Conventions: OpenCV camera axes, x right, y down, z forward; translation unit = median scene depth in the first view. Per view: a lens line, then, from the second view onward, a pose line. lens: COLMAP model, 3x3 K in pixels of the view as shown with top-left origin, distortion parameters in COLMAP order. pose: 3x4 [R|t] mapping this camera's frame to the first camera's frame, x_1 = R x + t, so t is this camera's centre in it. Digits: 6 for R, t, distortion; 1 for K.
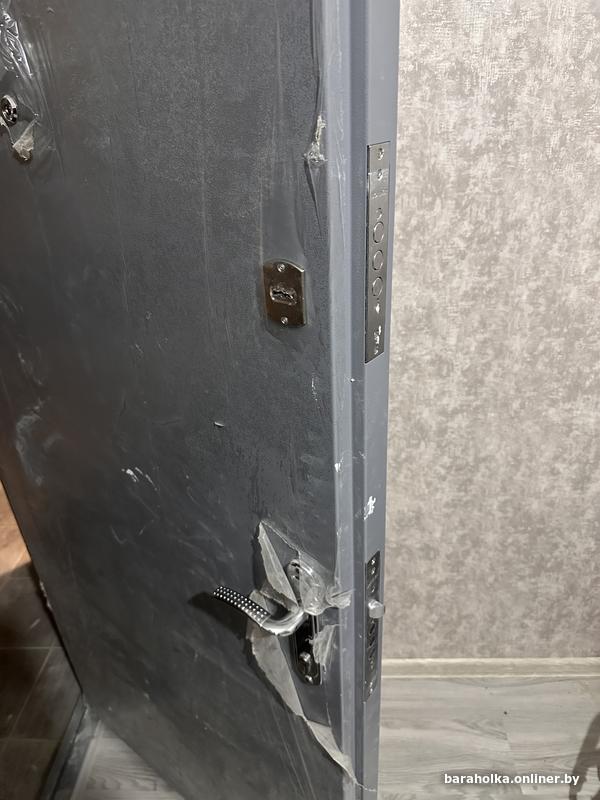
lens RADIAL K [[557.9, 0, 300.3], [0, 557.9, 400.7], [0, 0, 1]] dist [-0.007536, -0.003628]
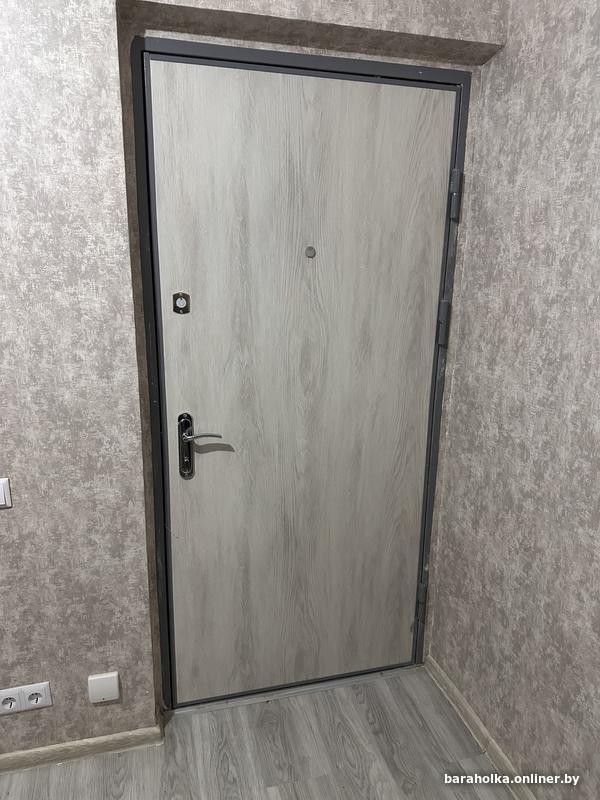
lens RADIAL K [[557.9, 0, 298.9], [0, 557.9, 399.5], [0, 0, 1]] dist [-0.007536, -0.003628]
pose [[0.956595, -0.005001, 0.291377, 0.530434], [0.082867, 0.963245, -0.255523, 0.173071], [-0.279390, 0.268577, 0.921850, -0.326278]]
